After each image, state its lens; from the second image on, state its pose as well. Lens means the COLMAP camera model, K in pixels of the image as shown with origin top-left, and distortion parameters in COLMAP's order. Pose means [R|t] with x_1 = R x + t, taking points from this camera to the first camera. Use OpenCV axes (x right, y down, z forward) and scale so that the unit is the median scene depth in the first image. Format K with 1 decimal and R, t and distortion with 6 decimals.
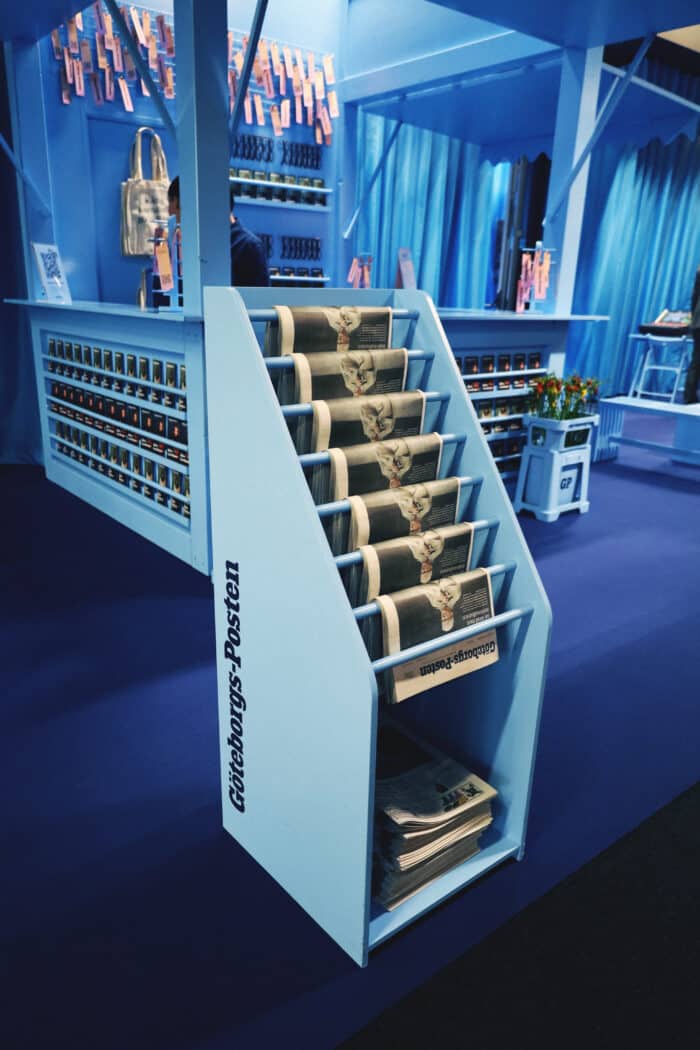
lens RADIAL K [[753.2, 0, 329.0], [0, 753.2, 529.1], [0, 0, 1]] dist [0.002500, 0.001123]
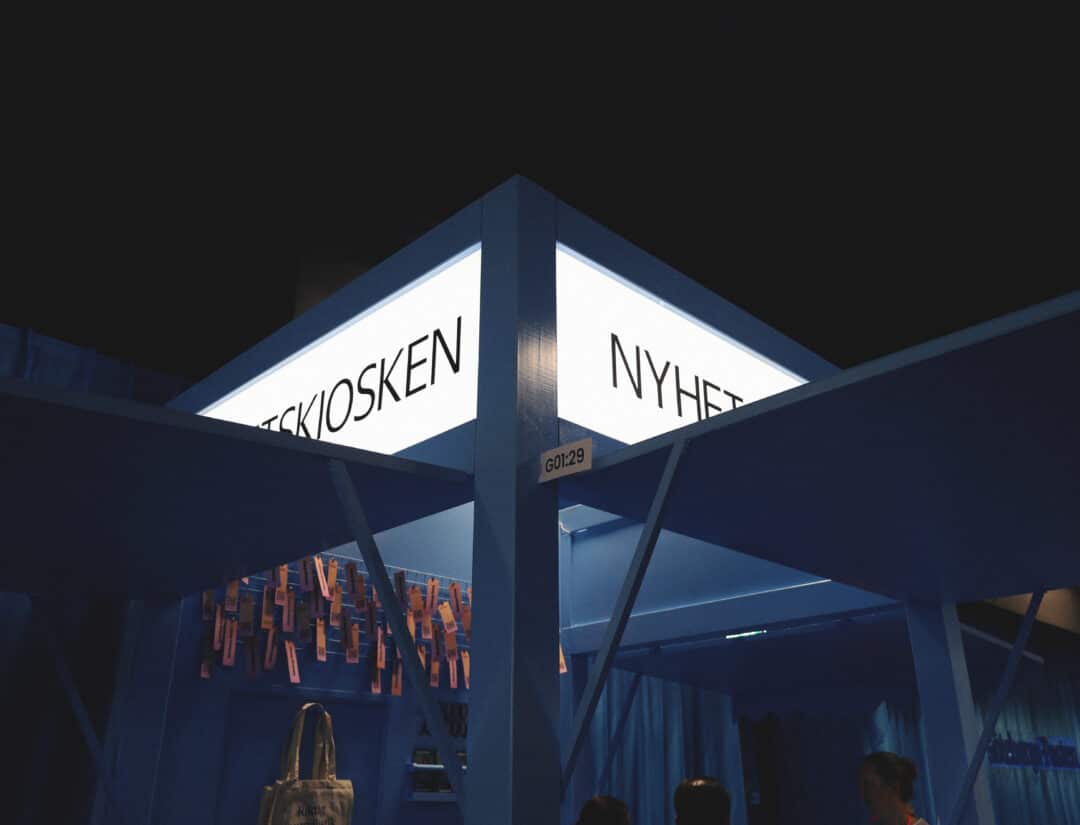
lens RADIAL K [[910.5, 0, 540.0], [0, 910.5, 412.5], [0, 0, 1]] dist [-0.000071, -0.002238]
pose [[0.993662, 0.018711, 0.110841, -0.135878], [0.059428, 0.749541, -0.659285, -0.176001], [-0.095416, 0.661693, 0.743678, 0.197458]]
